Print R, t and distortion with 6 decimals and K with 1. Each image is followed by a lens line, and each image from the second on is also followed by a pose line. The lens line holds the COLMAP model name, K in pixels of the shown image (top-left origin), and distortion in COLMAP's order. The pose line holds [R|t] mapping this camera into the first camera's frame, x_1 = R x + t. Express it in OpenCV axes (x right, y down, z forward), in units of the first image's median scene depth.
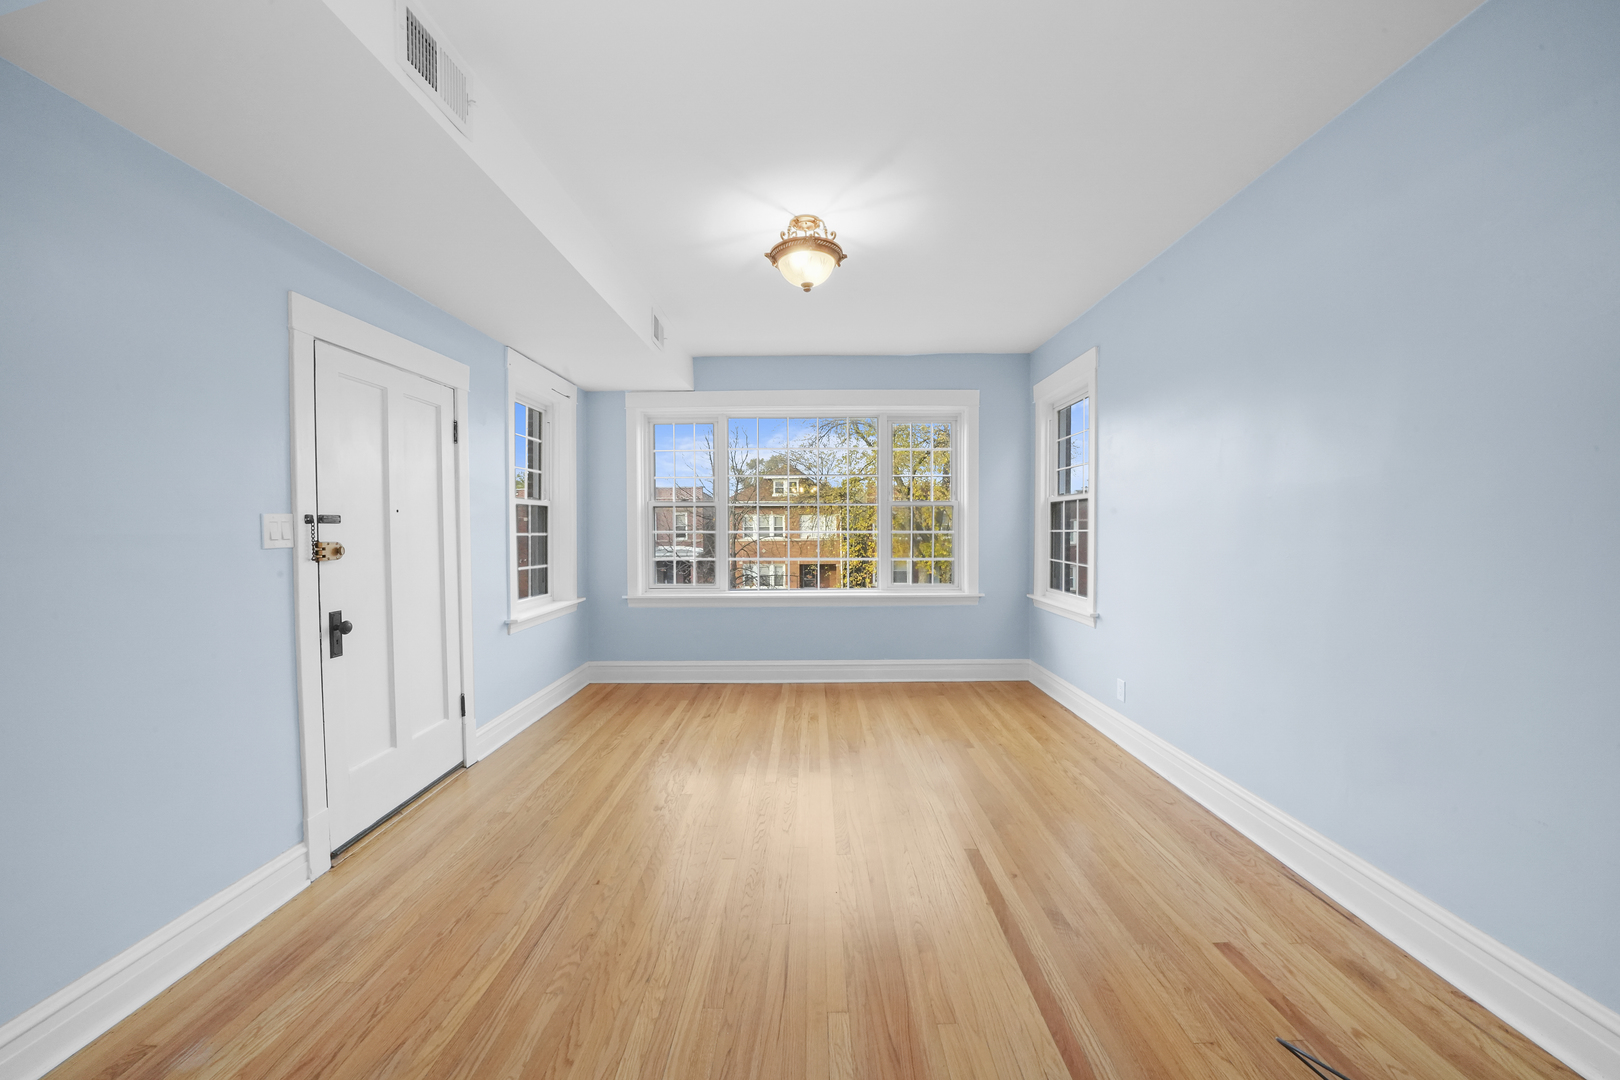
lens RADIAL K [[565.9, 0, 808.0], [0, 565.9, 545.6], [0, 0, 1]] dist [-0.022723, 0.000051]
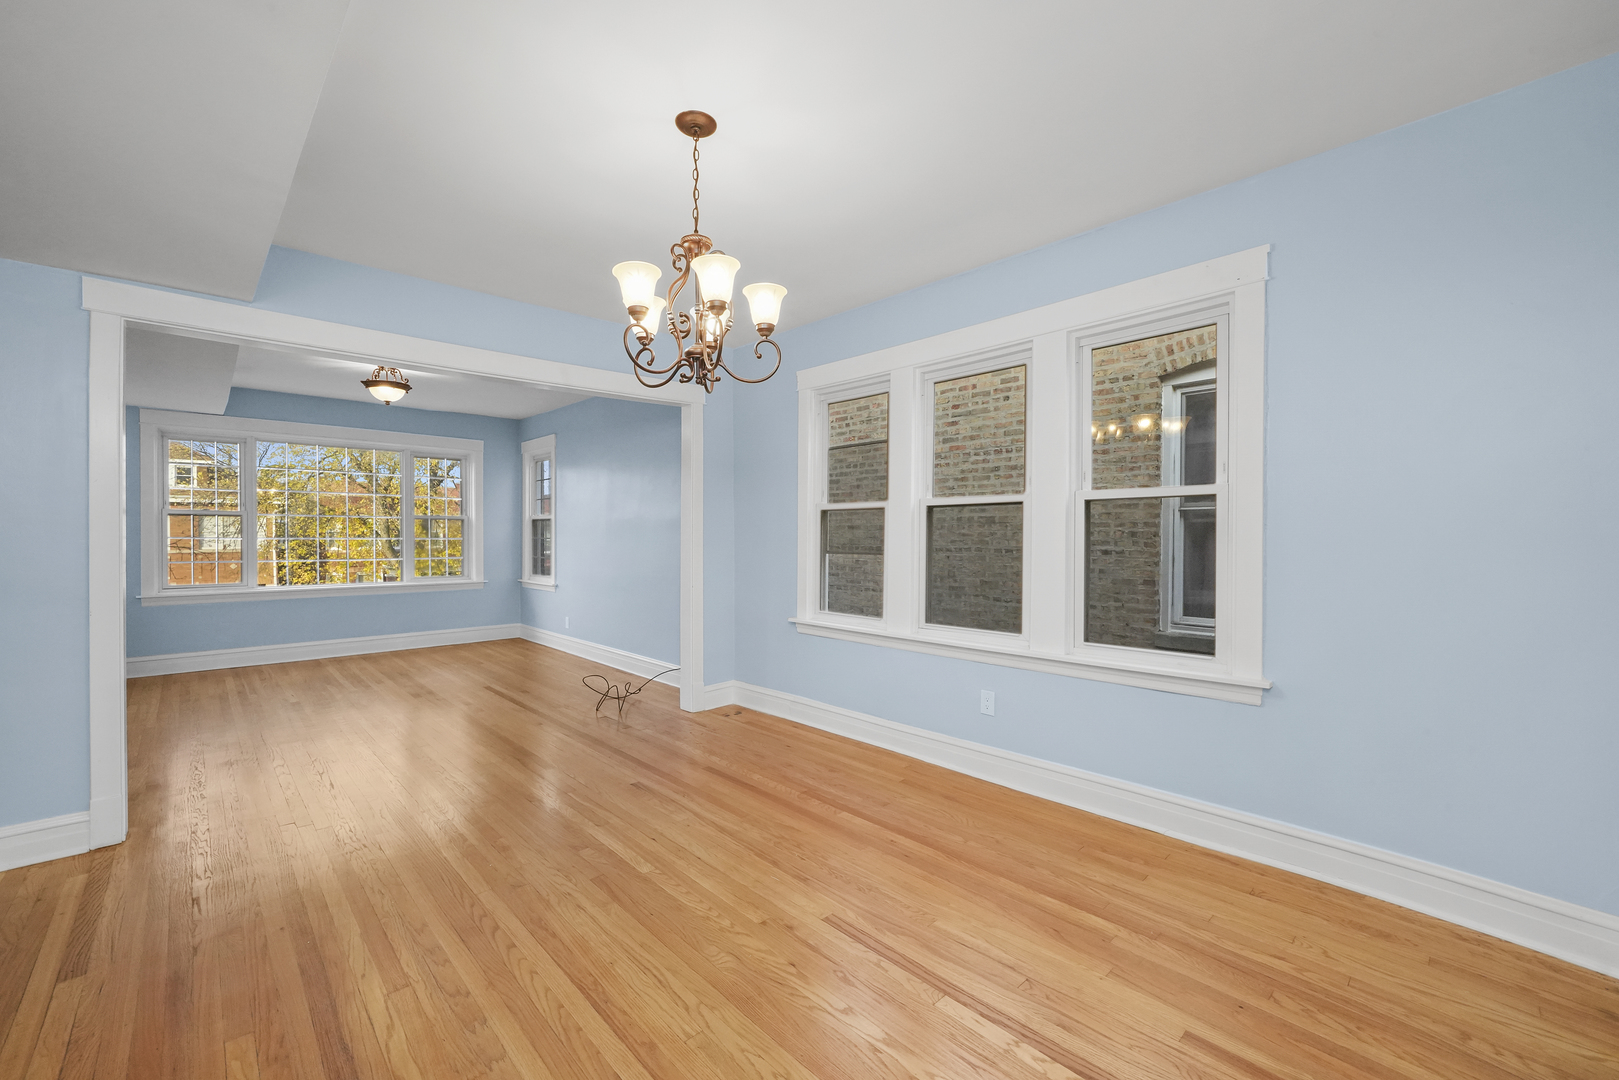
lens RADIAL K [[651.2, 0, 808.0], [0, 651.2, 538.5], [0, 0, 1]] dist [-0.000745, 0.000044]
pose [[0.718355, 0.004366, 0.695663, -0.338254], [0.014895, 0.999655, -0.021655, 0.032821], [-0.695518, 0.025918, 0.718041, -1.005191]]
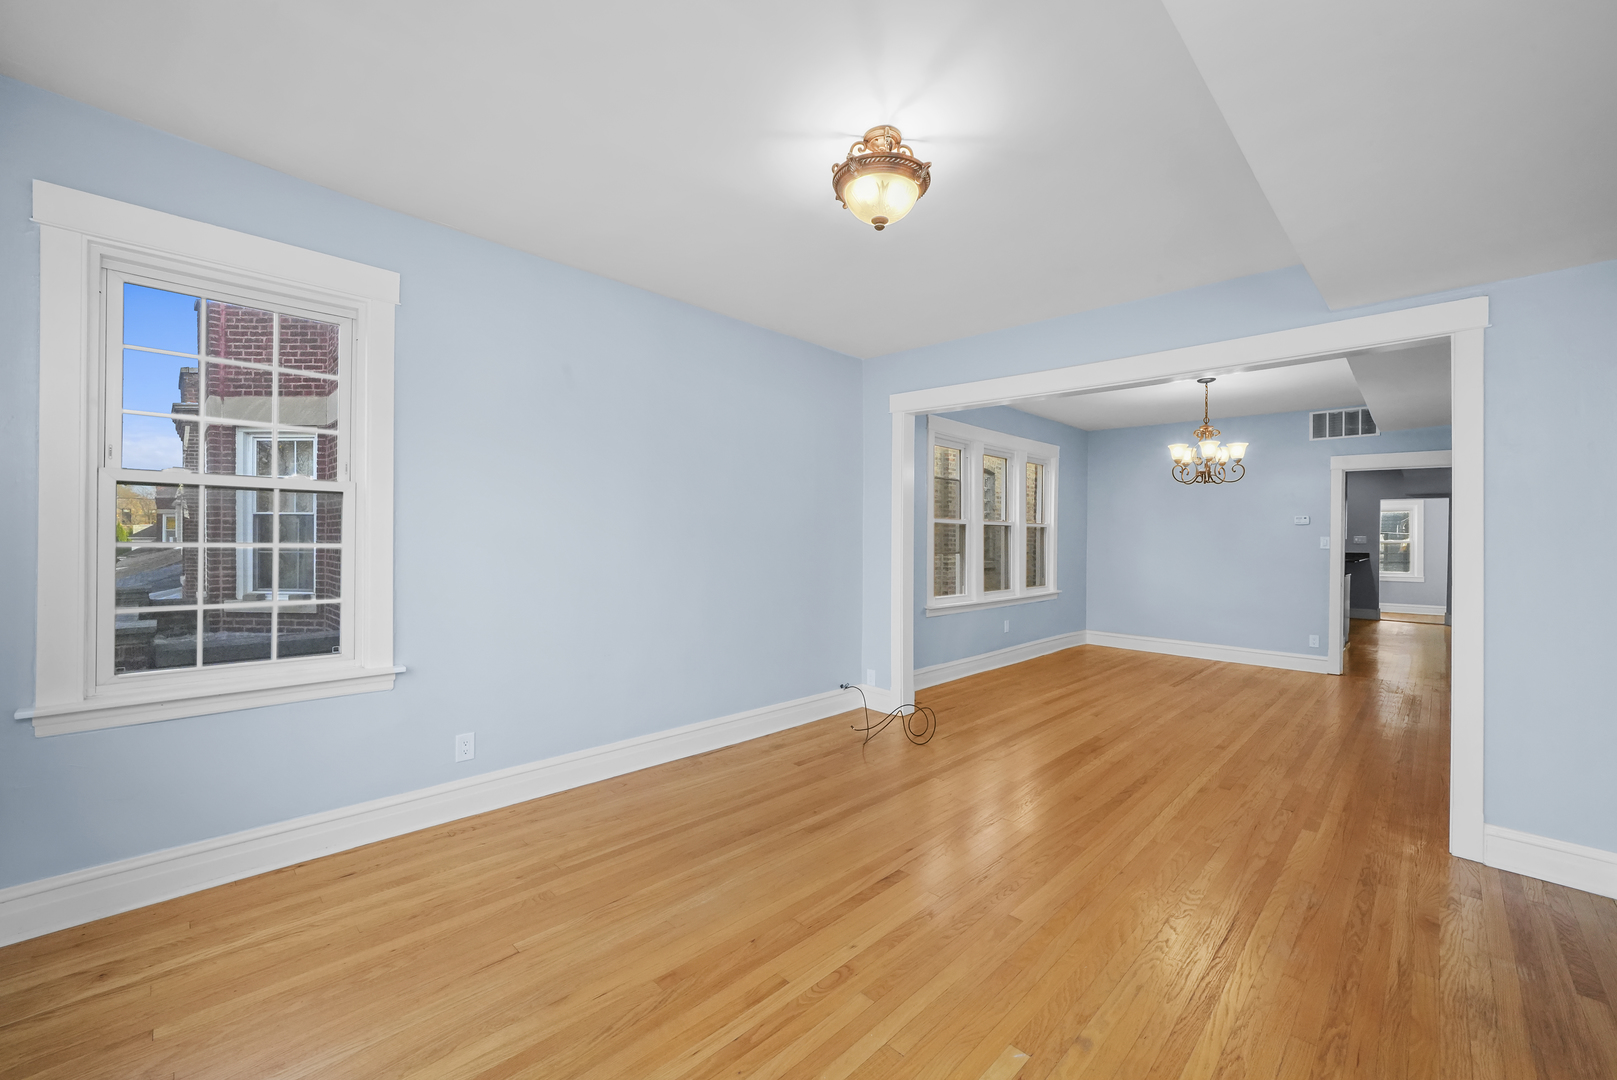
lens RADIAL K [[650.4, 0, 807.0], [0, 650.4, 538.5], [0, 0, 1]] dist [-0.000745, 0.000044]
pose [[-0.717435, -0.000820, 0.696625, -0.373329], [0.015874, 0.999720, 0.017525, -0.037085], [-0.696445, 0.023631, -0.717221, 1.178023]]
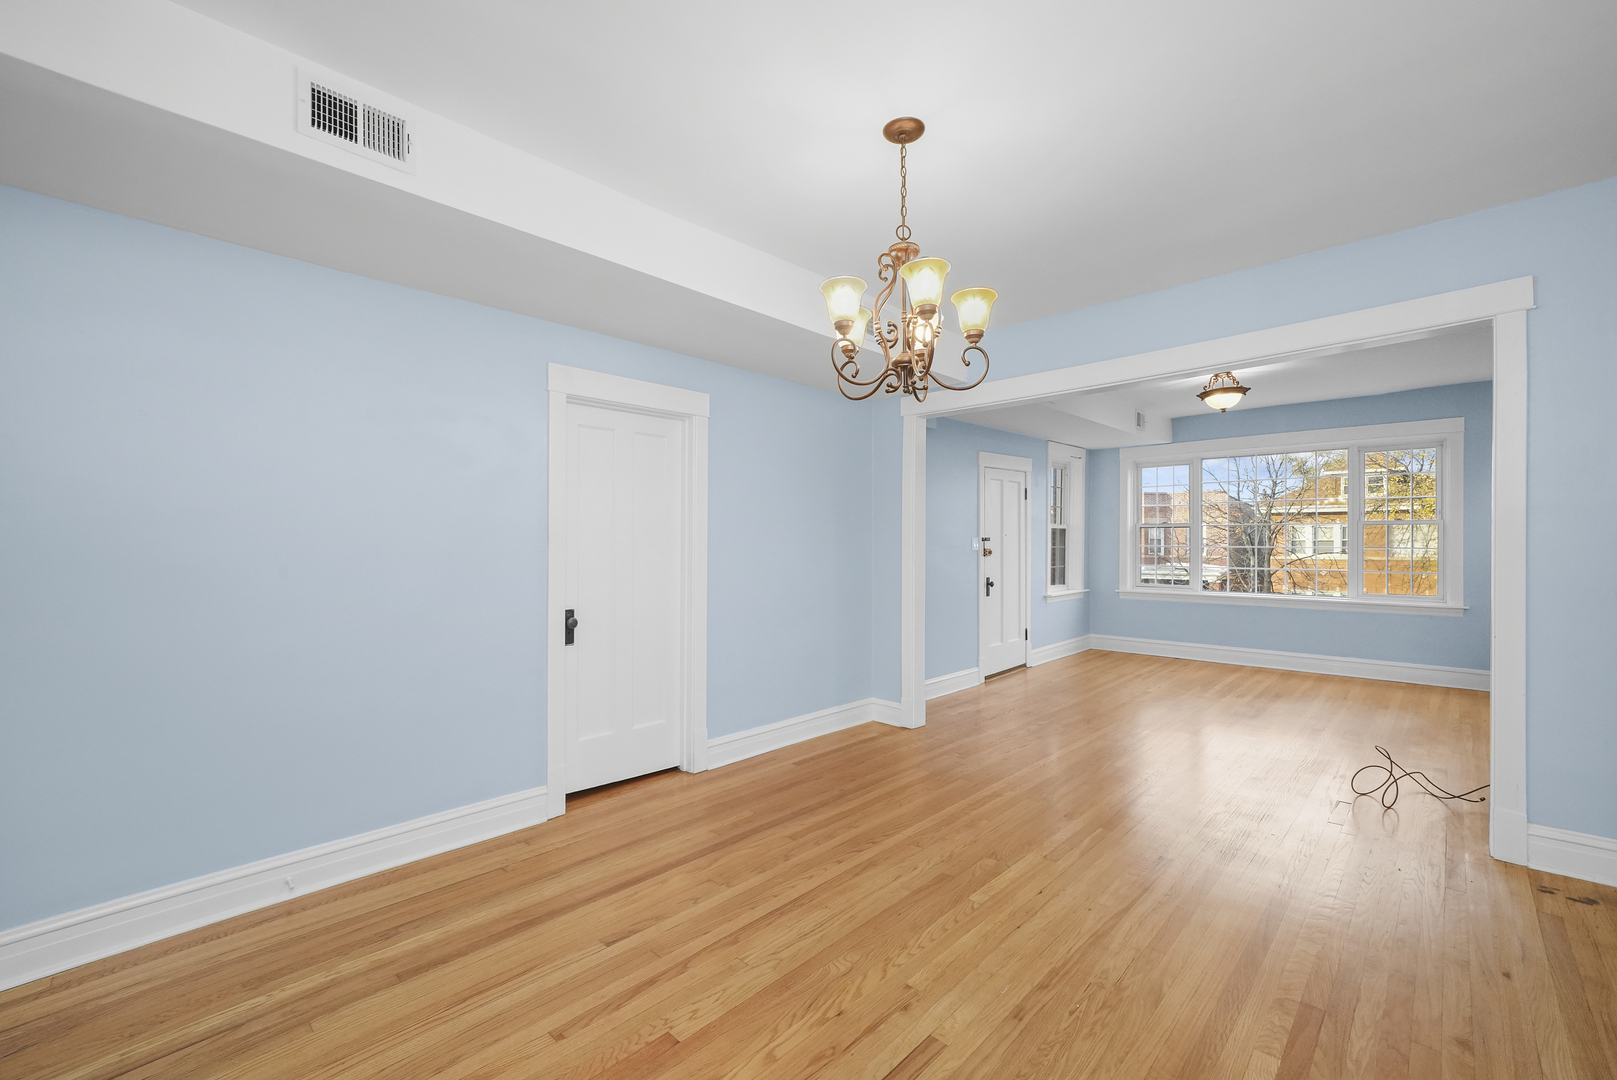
lens RADIAL K [[673.4, 0, 806.4], [0, 673.4, 543.8], [0, 0, 1]] dist [0.003612, 0.000337]
pose [[0.727088, 0.005536, -0.686522, 0.350770], [-0.023842, 0.999568, -0.017191, 0.024960], [0.686130, 0.028867, 0.726906, -1.002034]]
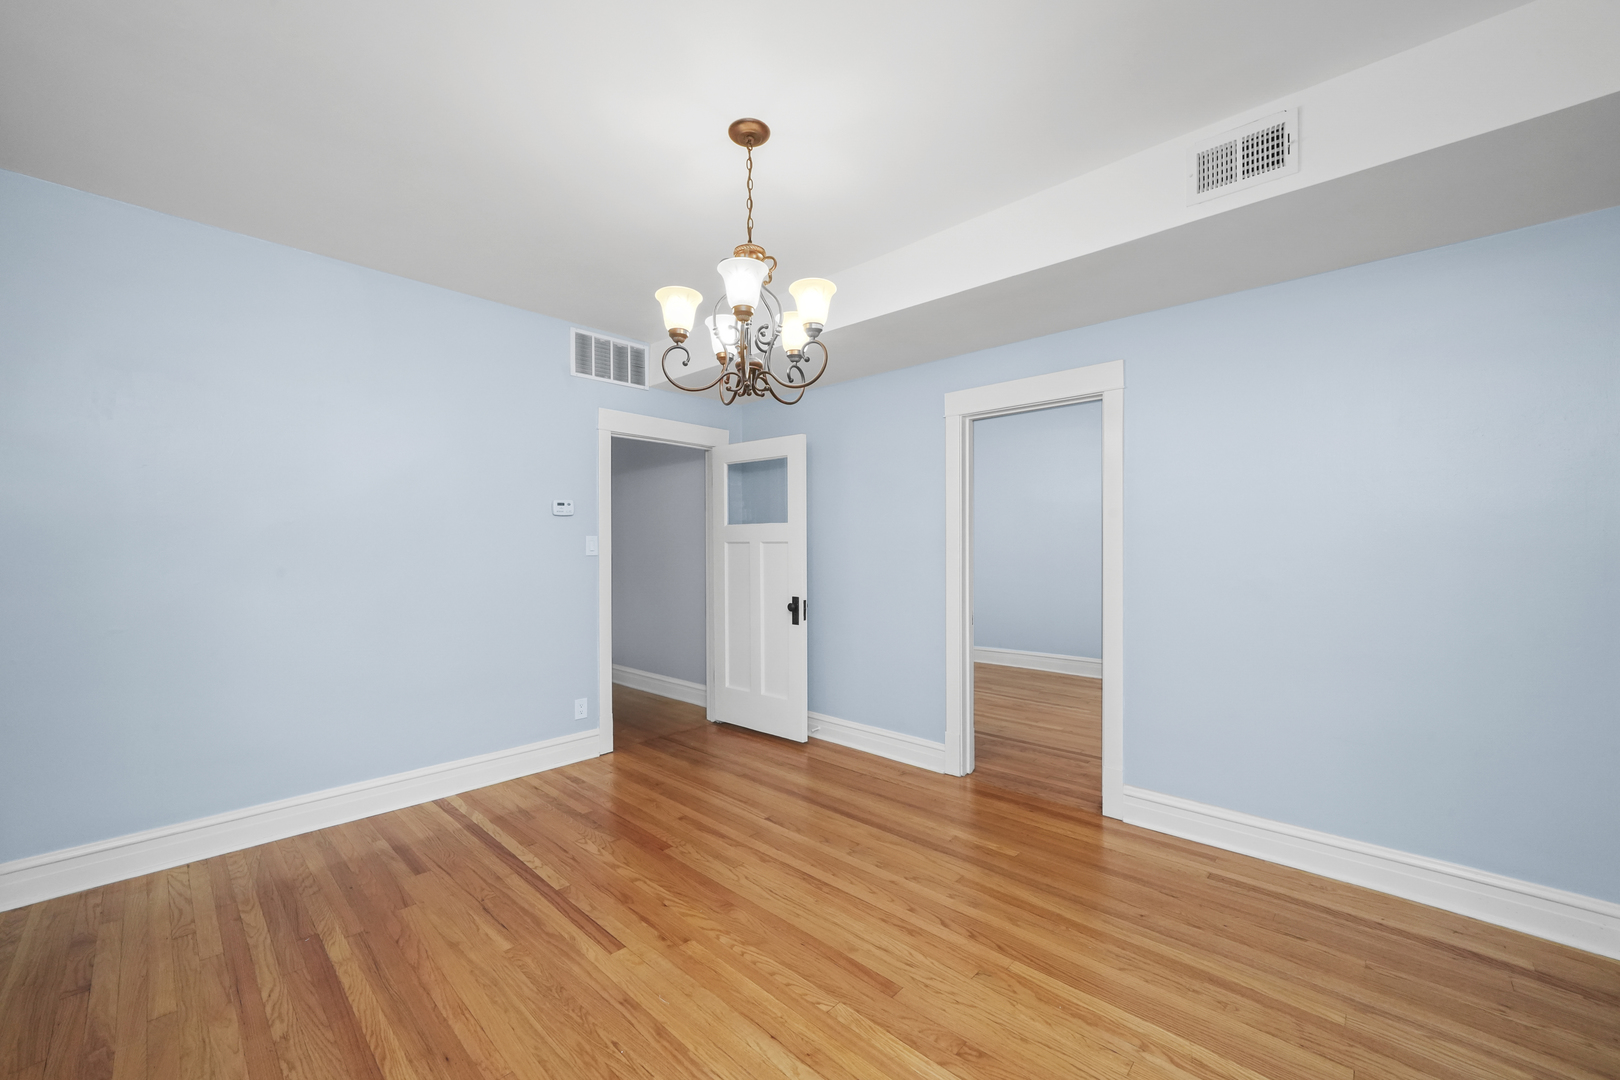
lens RADIAL K [[635.0, 0, 810.0], [0, 635.0, 540.0], [0, 0, 1]] dist [-0.004009, -0.000208]
pose [[-0.676959, 0.000738, -0.736020, 0.386619], [-0.014252, 0.999799, 0.014111, -0.002890], [0.735883, 0.020042, -0.676812, -0.086561]]
